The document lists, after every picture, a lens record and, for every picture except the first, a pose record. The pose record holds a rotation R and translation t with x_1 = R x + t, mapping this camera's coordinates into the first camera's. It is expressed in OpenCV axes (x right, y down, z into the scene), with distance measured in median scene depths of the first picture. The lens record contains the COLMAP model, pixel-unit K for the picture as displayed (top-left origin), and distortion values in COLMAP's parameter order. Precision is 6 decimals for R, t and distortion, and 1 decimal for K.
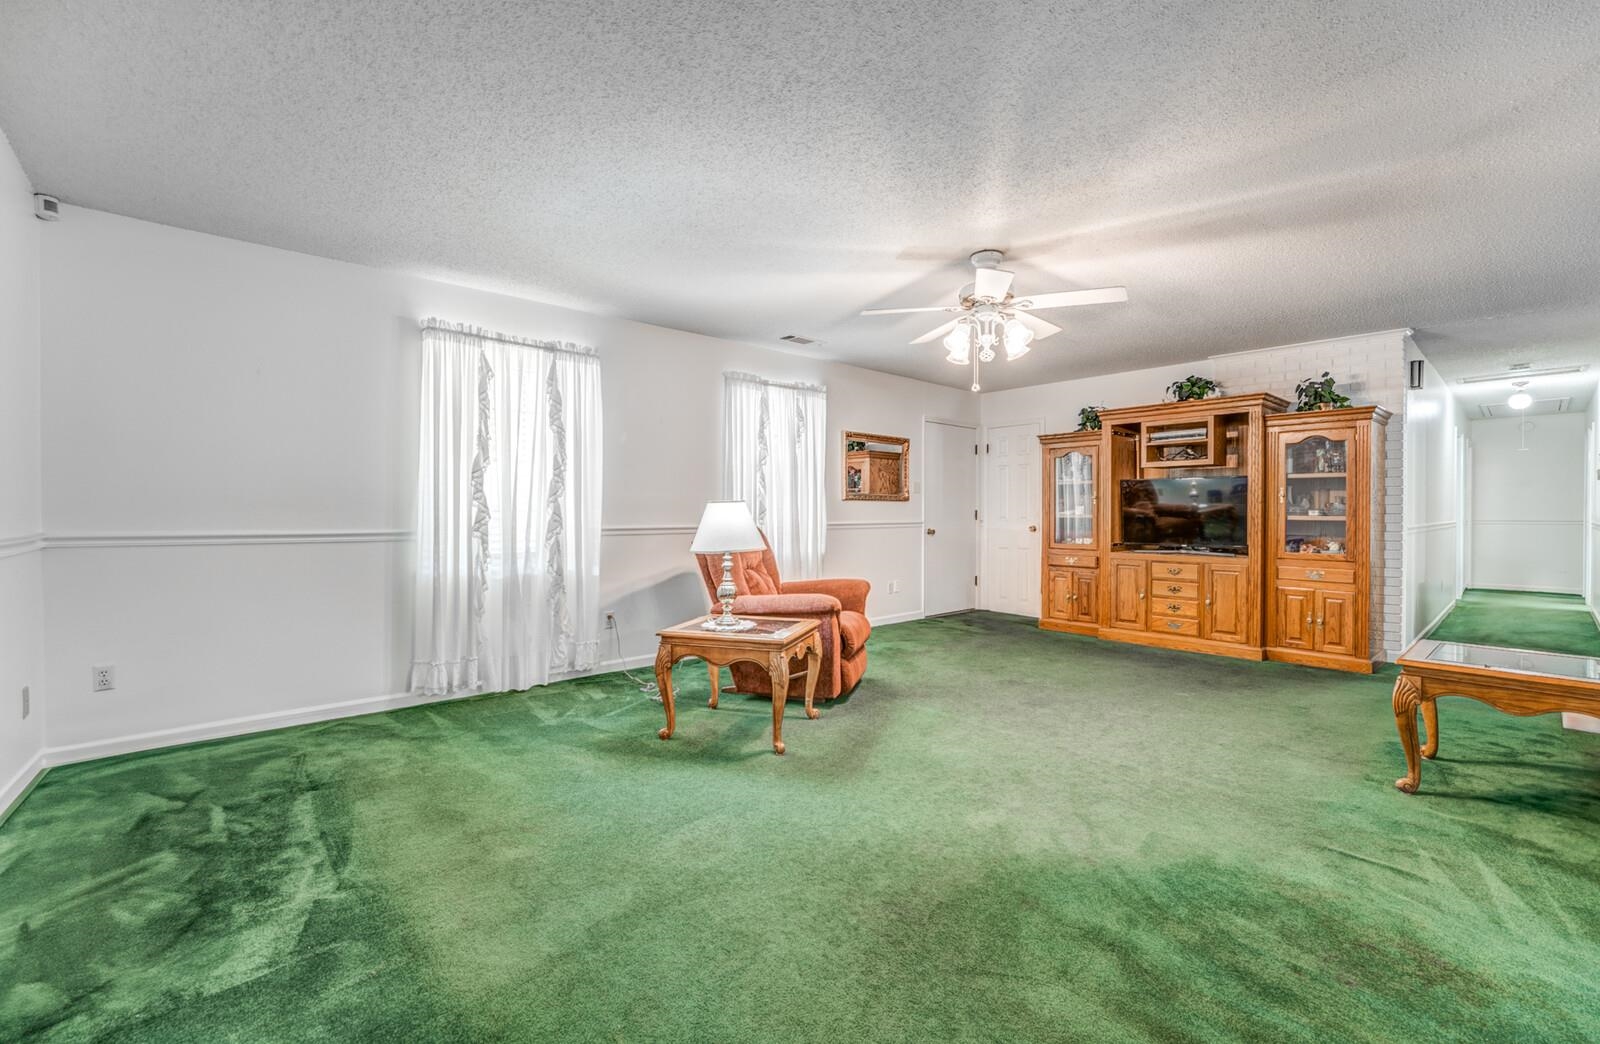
lens RADIAL K [[672.8, 0, 801.9], [0, 672.8, 519.1], [0, 0, 1]] dist [0.000369, -0.000015]
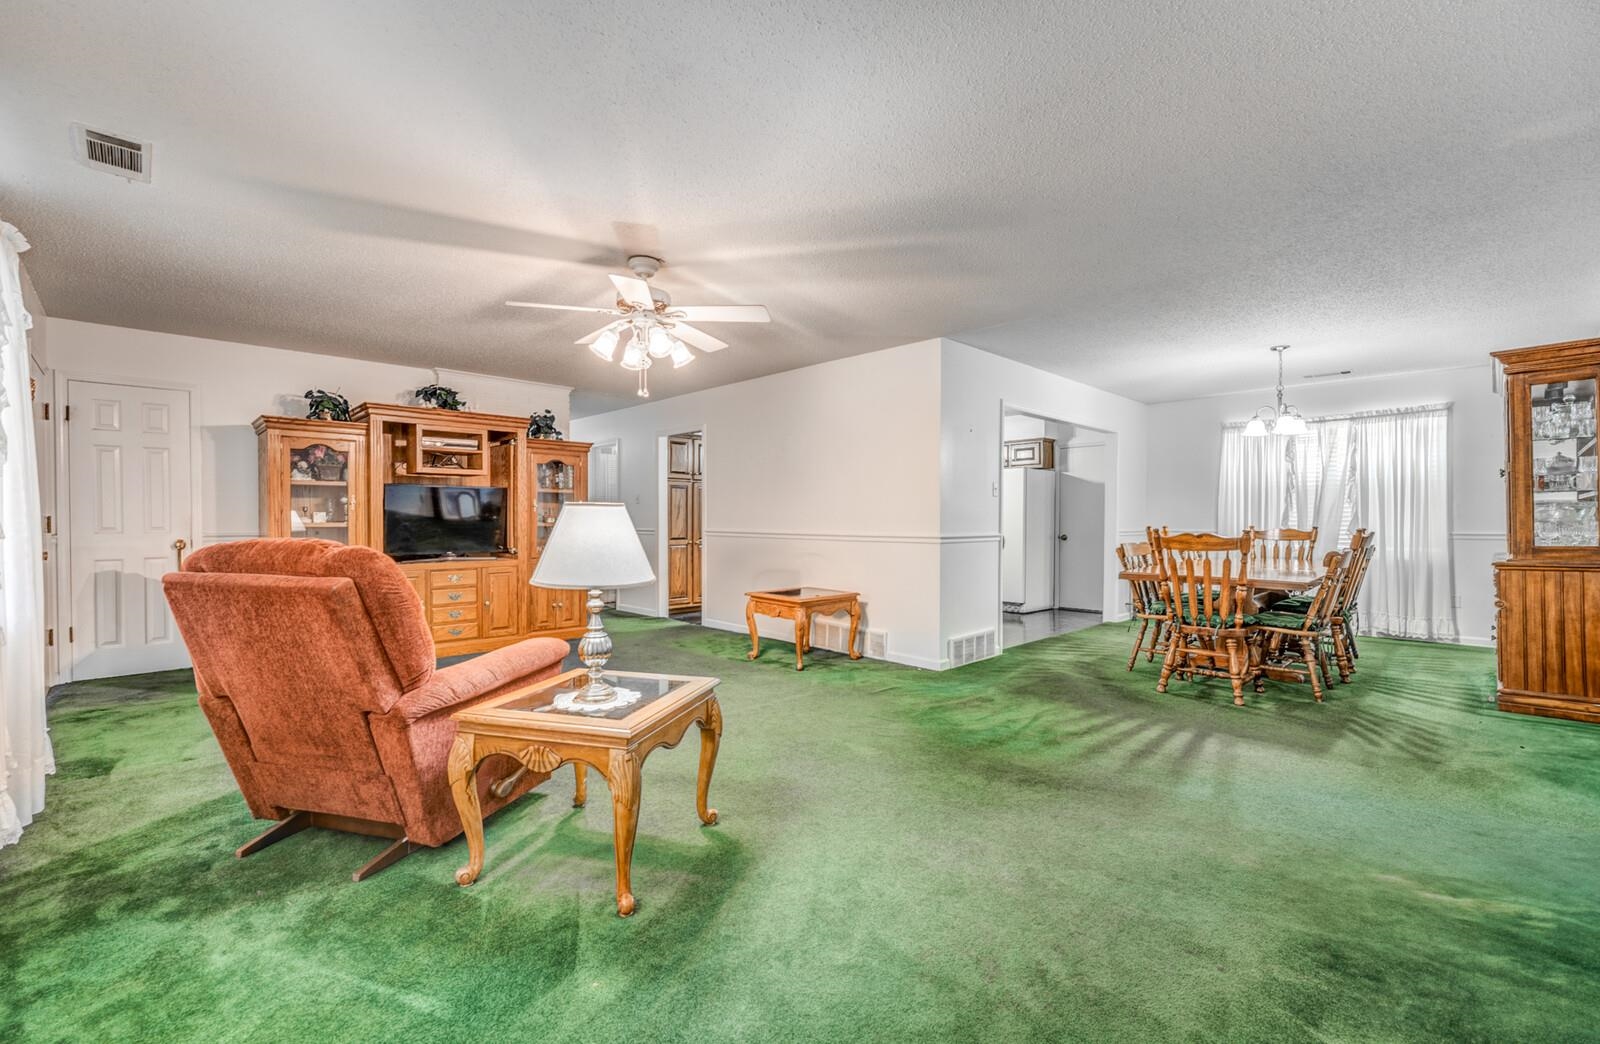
lens RADIAL K [[688.2, 0, 778.2], [0, 688.2, 525.5], [0, 0, 1]] dist [-0.000589, 0.000003]
pose [[-0.024751, -0.011136, 0.999632, -0.500821], [0.011125, 0.999873, 0.011414, -0.007937], [-0.999632, 0.011404, -0.024624, 0.554309]]
